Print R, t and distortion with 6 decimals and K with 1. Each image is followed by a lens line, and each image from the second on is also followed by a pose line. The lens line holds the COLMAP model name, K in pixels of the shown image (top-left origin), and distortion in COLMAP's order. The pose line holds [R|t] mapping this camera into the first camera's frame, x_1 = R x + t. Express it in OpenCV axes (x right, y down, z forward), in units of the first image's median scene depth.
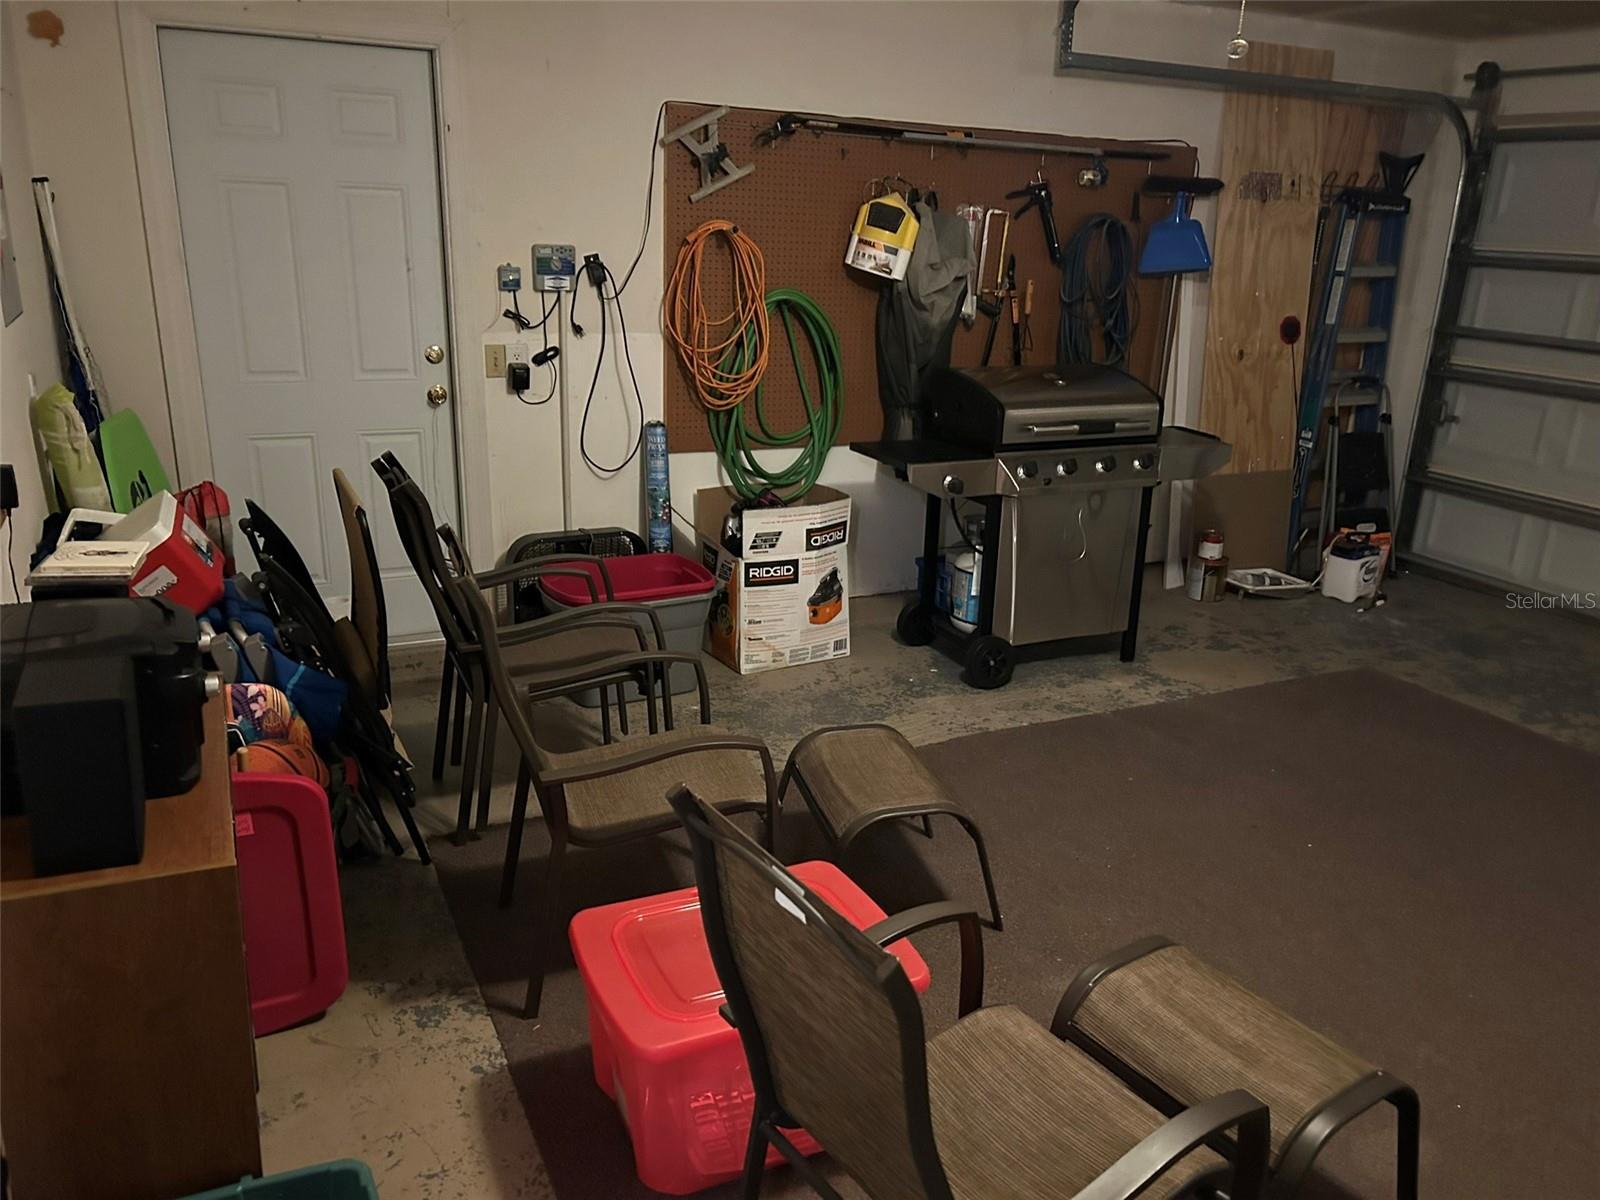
lens RADIAL K [[1207.6, 0, 797.0], [0, 1207.6, 607.6], [0, 0, 1]] dist [0.015626, 0.012801]
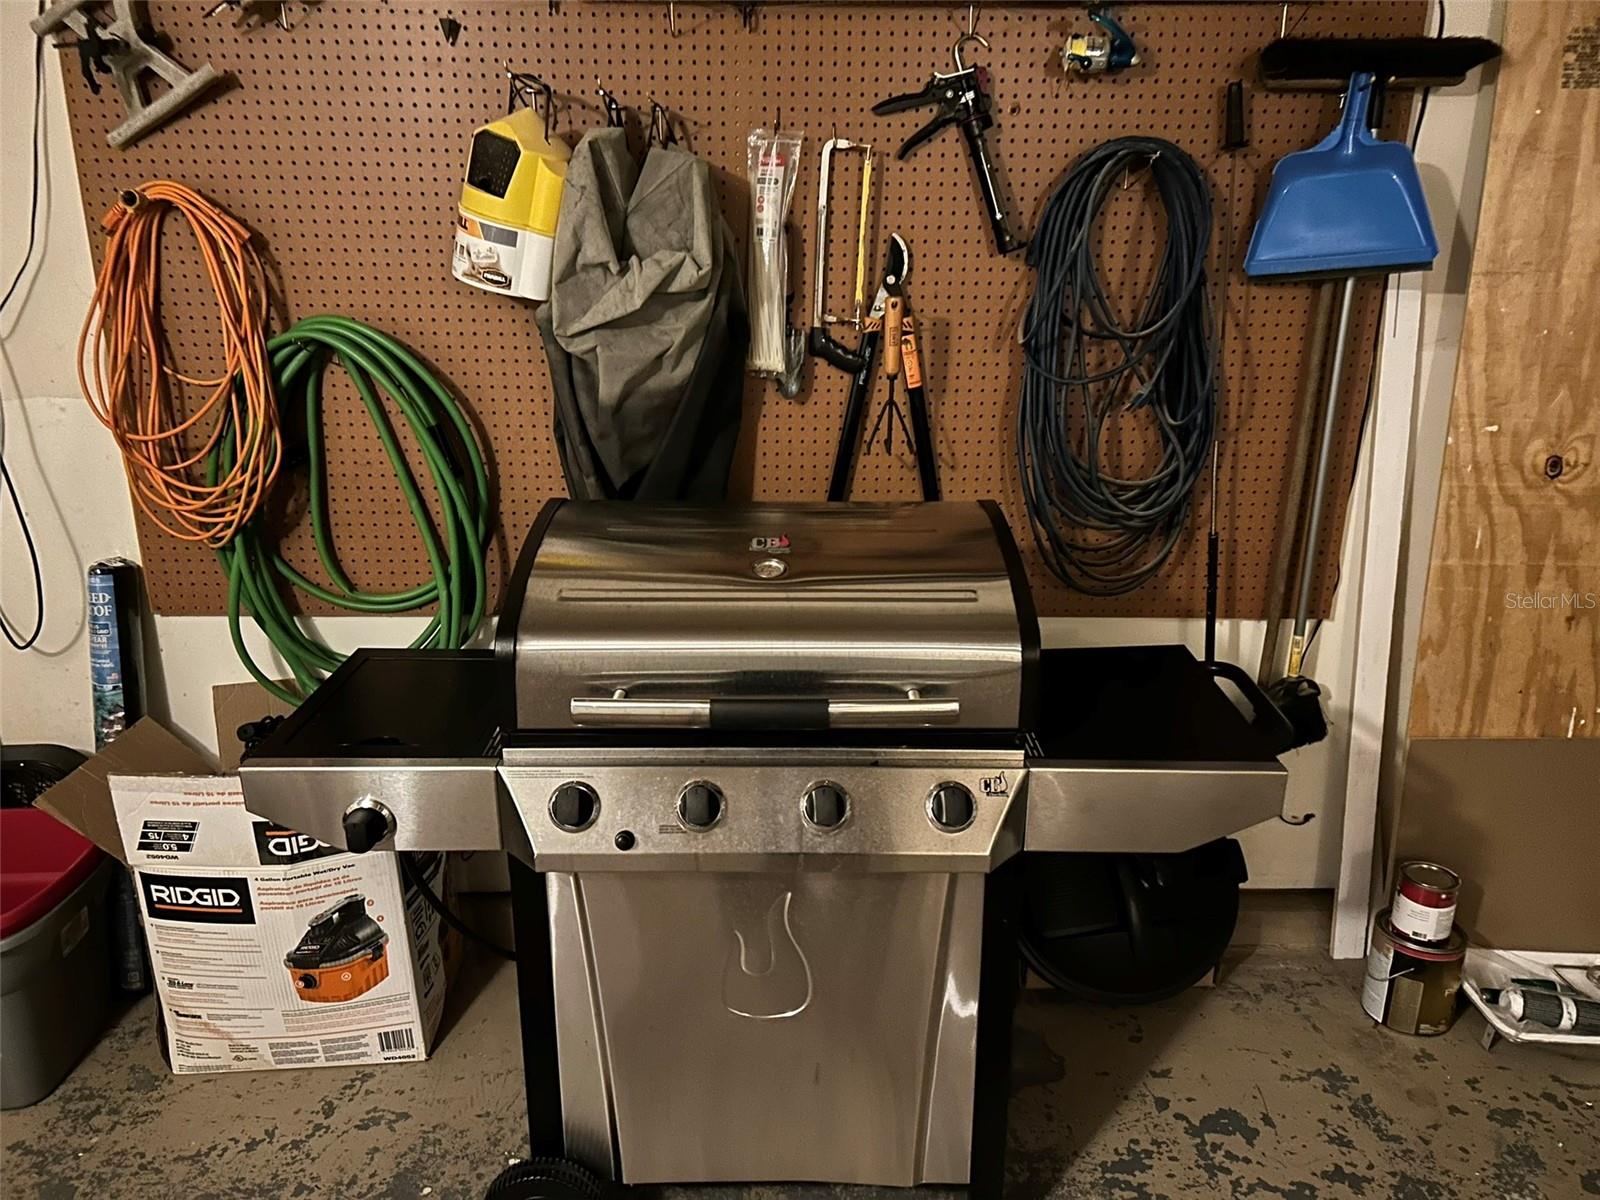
lens RADIAL K [[1207.6, 0, 802.3], [0, 1207.6, 589.9], [0, 0, 1]] dist [0.015626, 0.012801]
pose [[0.904914, 0.101346, -0.413352, 0.368833], [-0.102512, 0.994542, 0.019422, -0.176535], [0.413065, 0.024798, 0.910364, 0.613189]]
